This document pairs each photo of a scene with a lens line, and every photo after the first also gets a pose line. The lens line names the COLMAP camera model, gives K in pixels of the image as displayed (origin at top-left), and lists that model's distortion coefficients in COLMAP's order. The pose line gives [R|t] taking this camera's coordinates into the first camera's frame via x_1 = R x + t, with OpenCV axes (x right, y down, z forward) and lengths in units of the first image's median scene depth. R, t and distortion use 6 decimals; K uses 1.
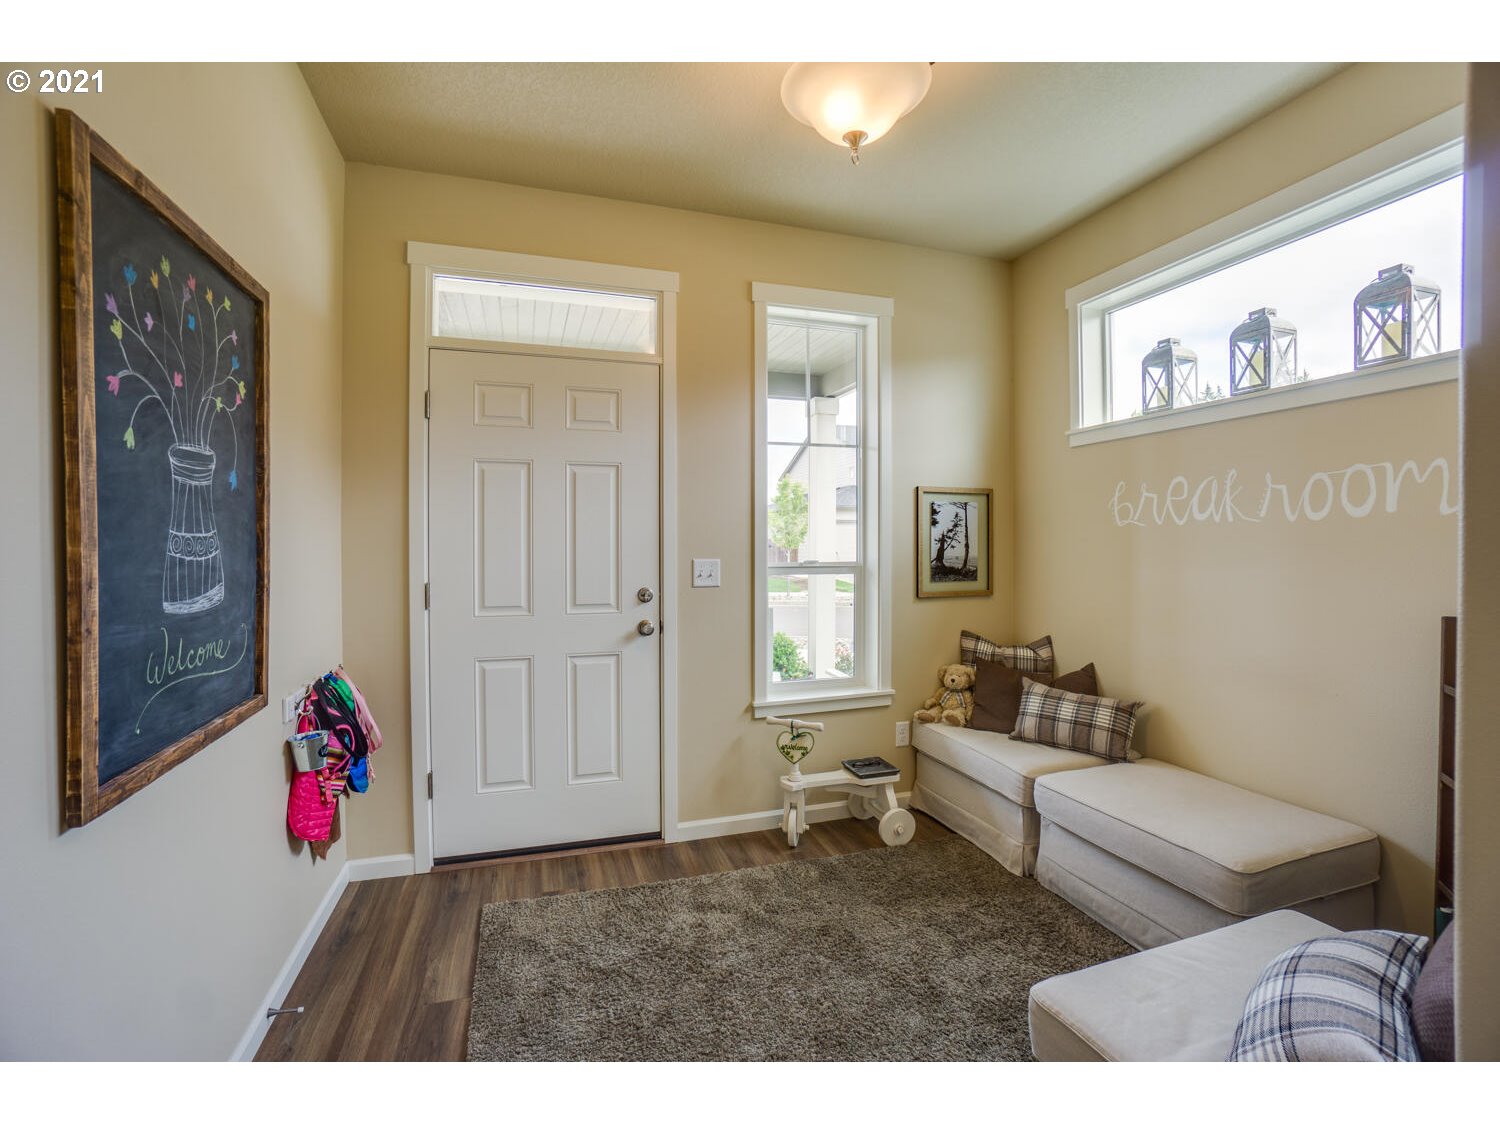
lens RADIAL K [[674.4, 0, 757.6], [0, 674.4, 551.5], [0, 0, 1]] dist [-0.067528, 0.024336]
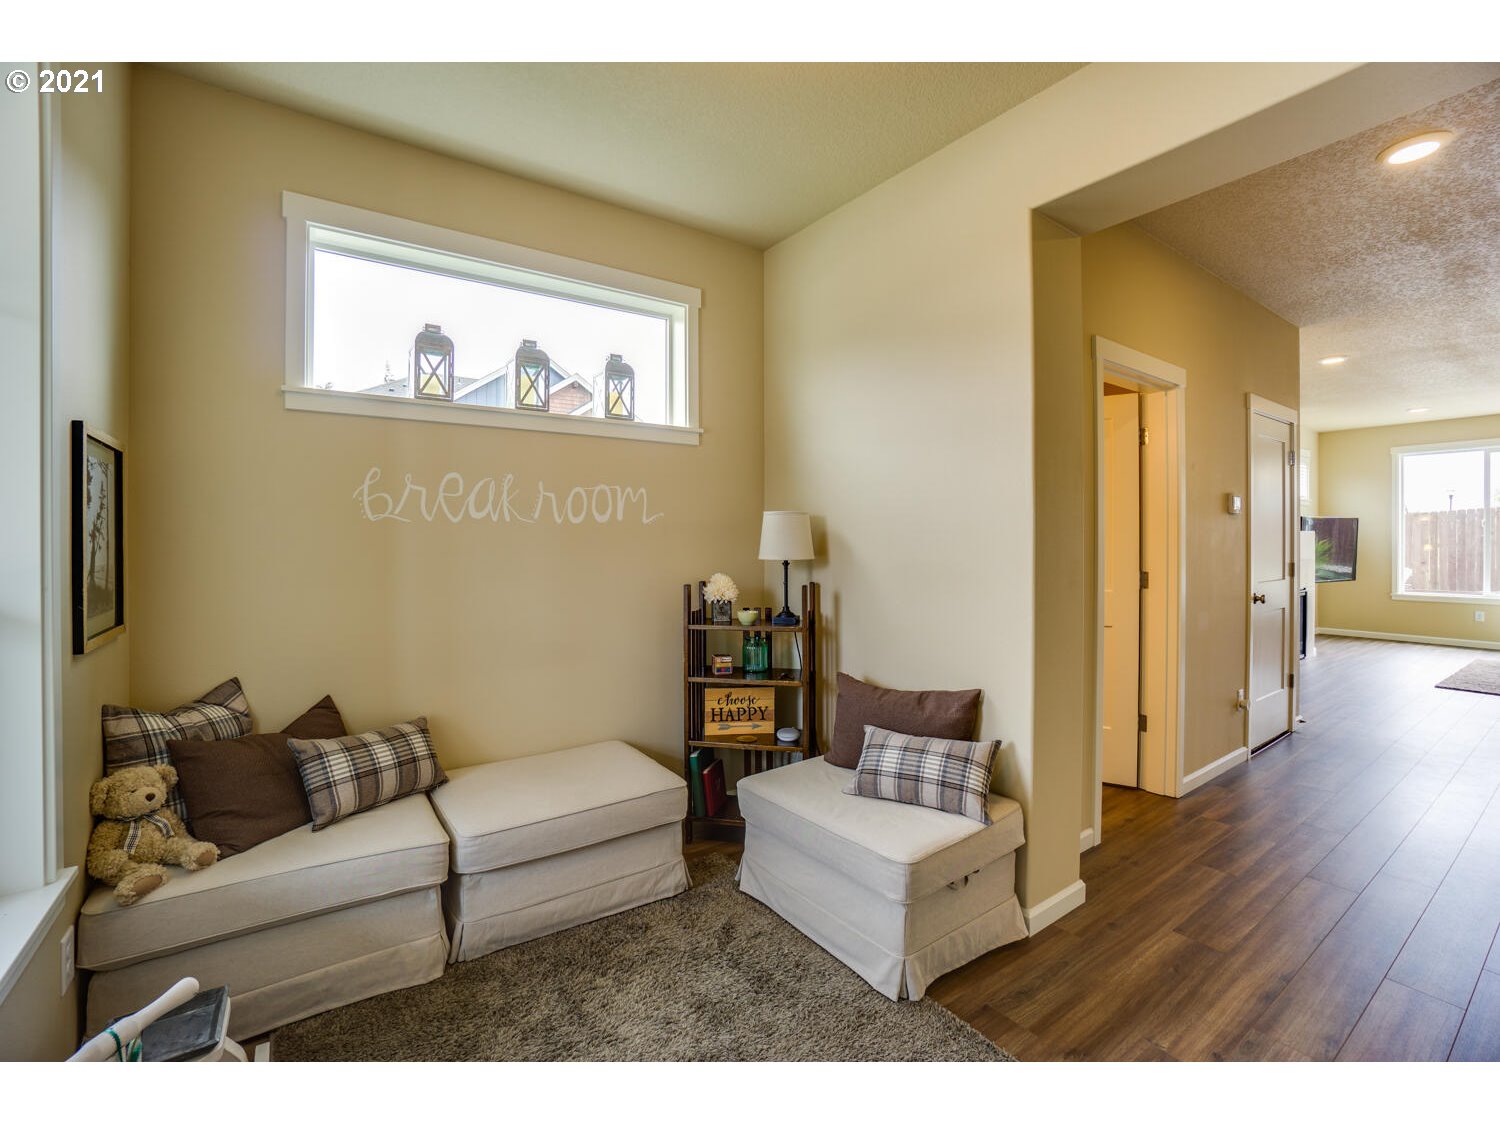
lens RADIAL K [[657.6, 0, 745.0], [0, 657.6, 540.5], [0, 0, 1]] dist [-0.068365, 0.022094]
pose [[-0.277932, -0.000068, 0.960601, -0.404376], [0.009300, 0.999953, 0.002762, -0.011929], [-0.960556, 0.009702, -0.277918, 0.853329]]
